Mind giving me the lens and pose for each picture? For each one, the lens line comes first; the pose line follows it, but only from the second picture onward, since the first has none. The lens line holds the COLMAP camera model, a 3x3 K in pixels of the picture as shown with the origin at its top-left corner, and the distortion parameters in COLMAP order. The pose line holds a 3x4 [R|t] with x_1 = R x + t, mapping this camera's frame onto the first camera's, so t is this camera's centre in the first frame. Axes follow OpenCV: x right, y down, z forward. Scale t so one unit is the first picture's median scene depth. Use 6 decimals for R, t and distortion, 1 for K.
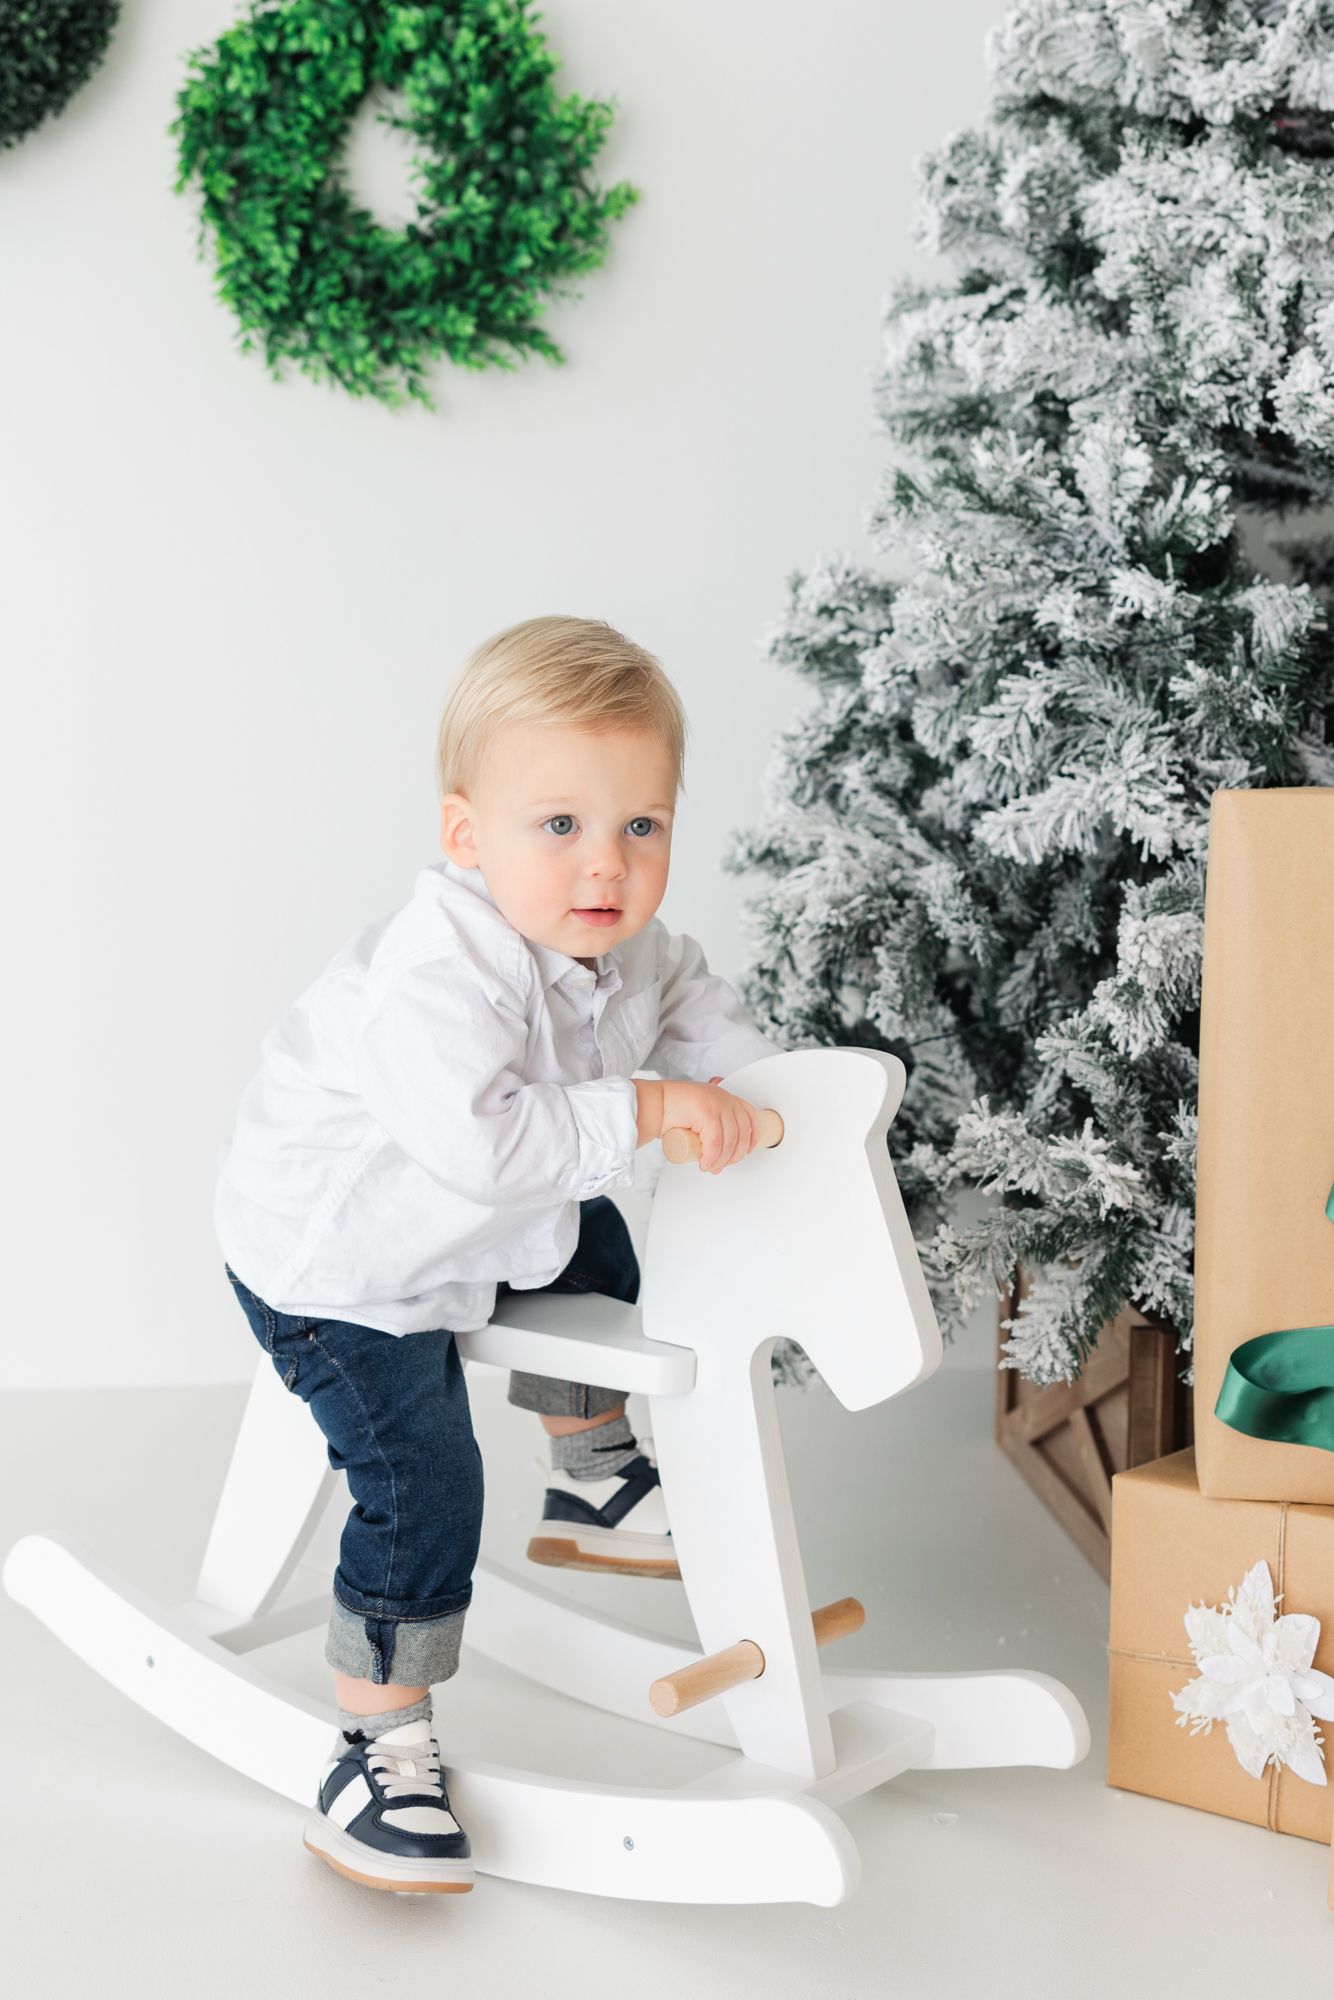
lens RADIAL K [[3033.2, 0, 768.9], [0, 3033.2, 768.6], [0, 0, 1]] dist [0.049518, 0.000000]
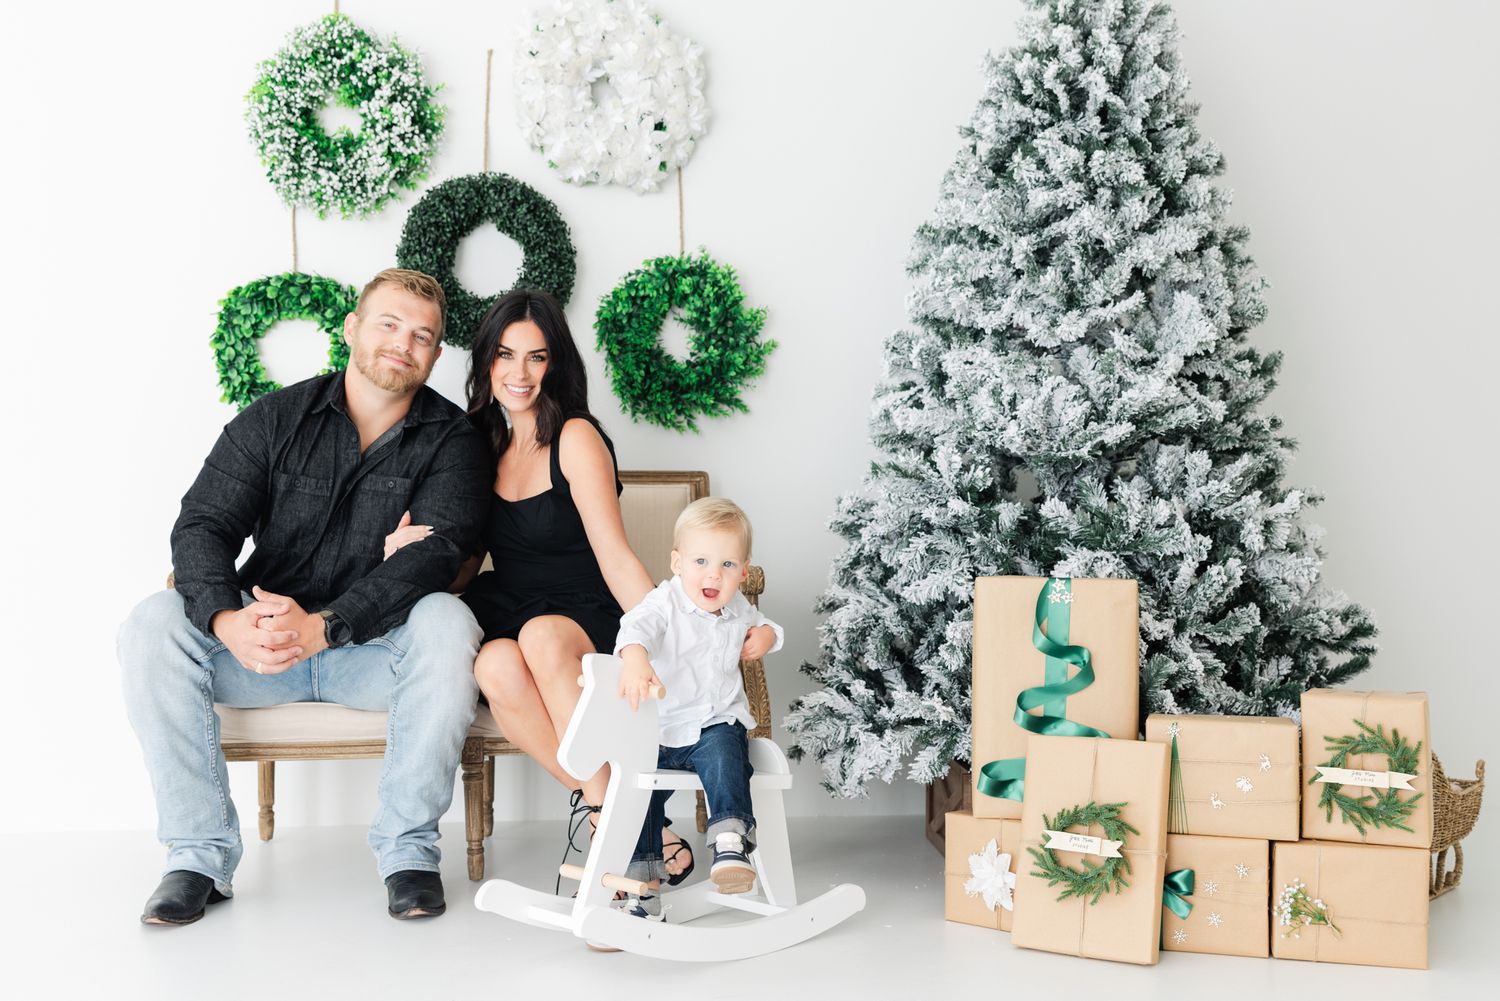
lens RADIAL K [[1810.7, 0, 752.1], [0, 1810.7, 549.7], [0, 0, 1]] dist [0.029583, 0.000000]
pose [[0.997803, -0.017531, -0.063889, 0.036439], [0.016659, 0.999761, -0.014157, 0.001621], [0.064122, 0.013061, 0.997857, -0.619585]]
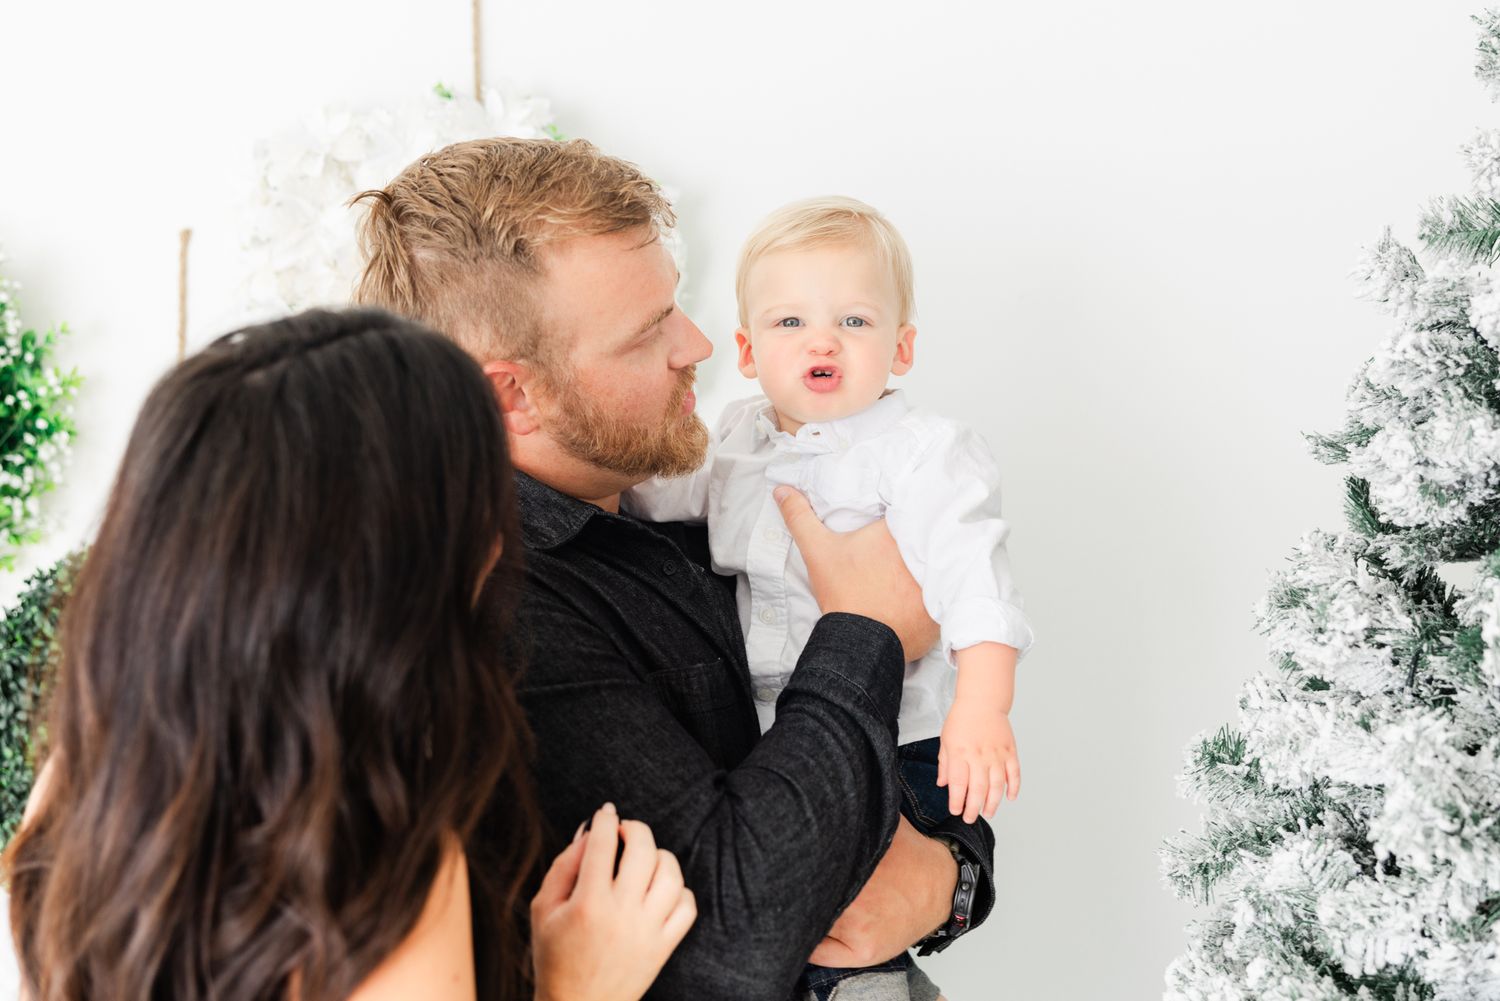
lens RADIAL K [[2251.9, 0, 754.1], [0, 2251.9, 404.9], [0, 0, 1]] dist [0.018297, 0.000000]
pose [[0.968422, -0.064167, -0.240919, 0.129547], [0.045925, 0.995689, -0.080591, -0.374126], [0.245052, 0.066982, 0.967193, 0.328844]]
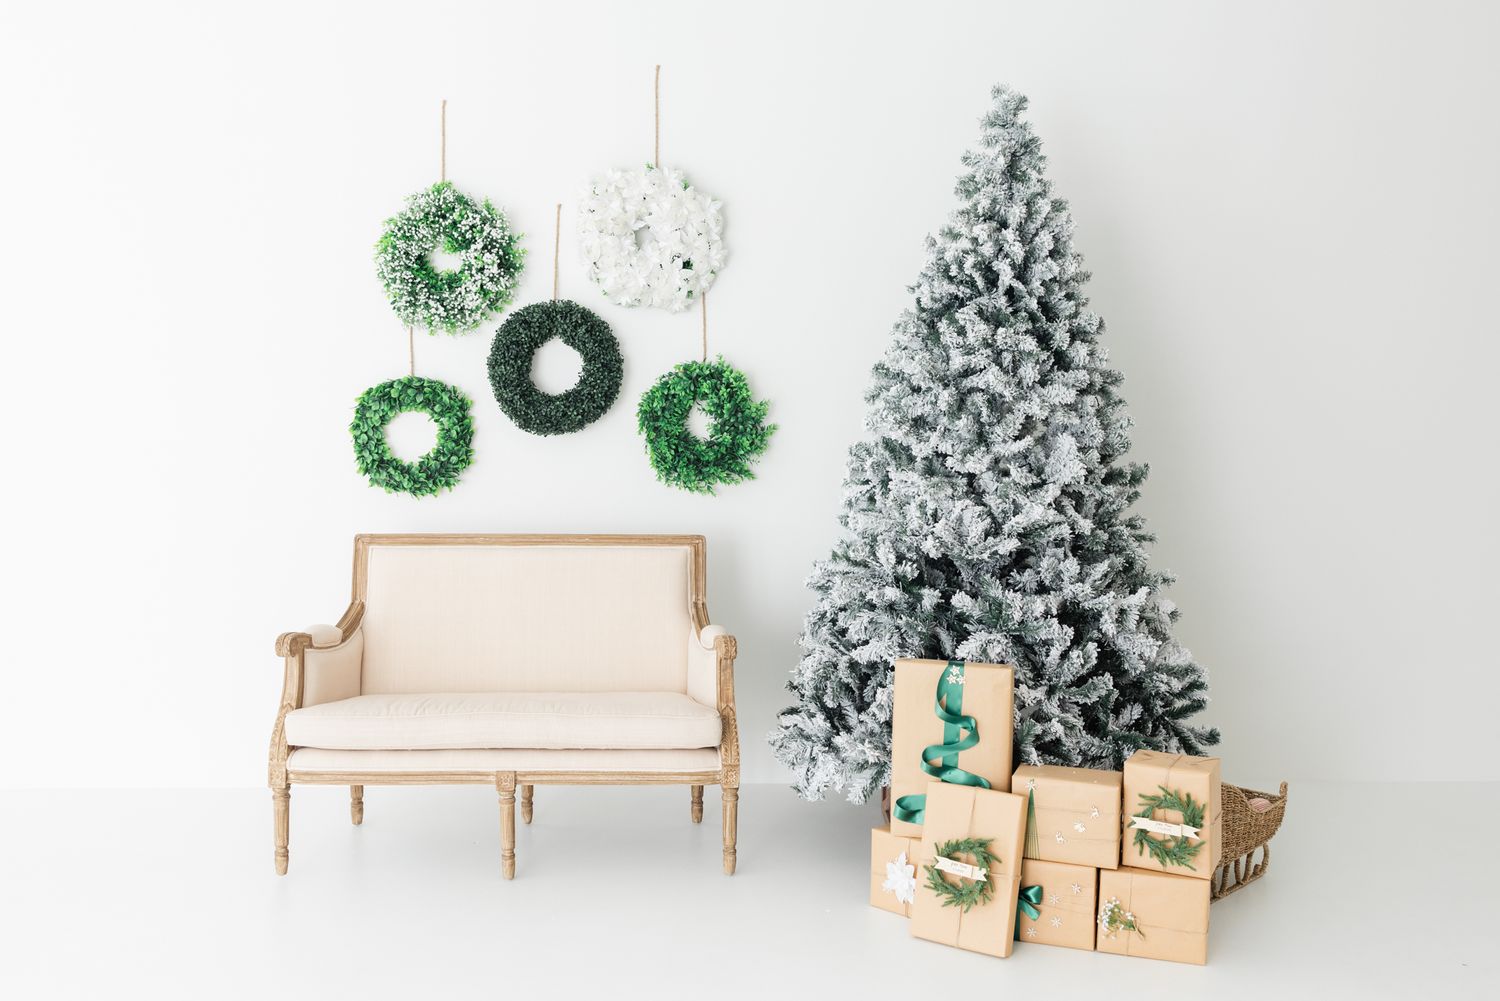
lens RADIAL K [[1582.7, 0, 764.7], [0, 1582.7, 465.5], [0, 0, 1]] dist [-0.000609, 0.000000]
pose [[0.993192, -0.001429, -0.116483, 0.179890], [0.005787, 0.999296, 0.037078, -0.267348], [0.116347, -0.037500, 0.992500, -0.878892]]
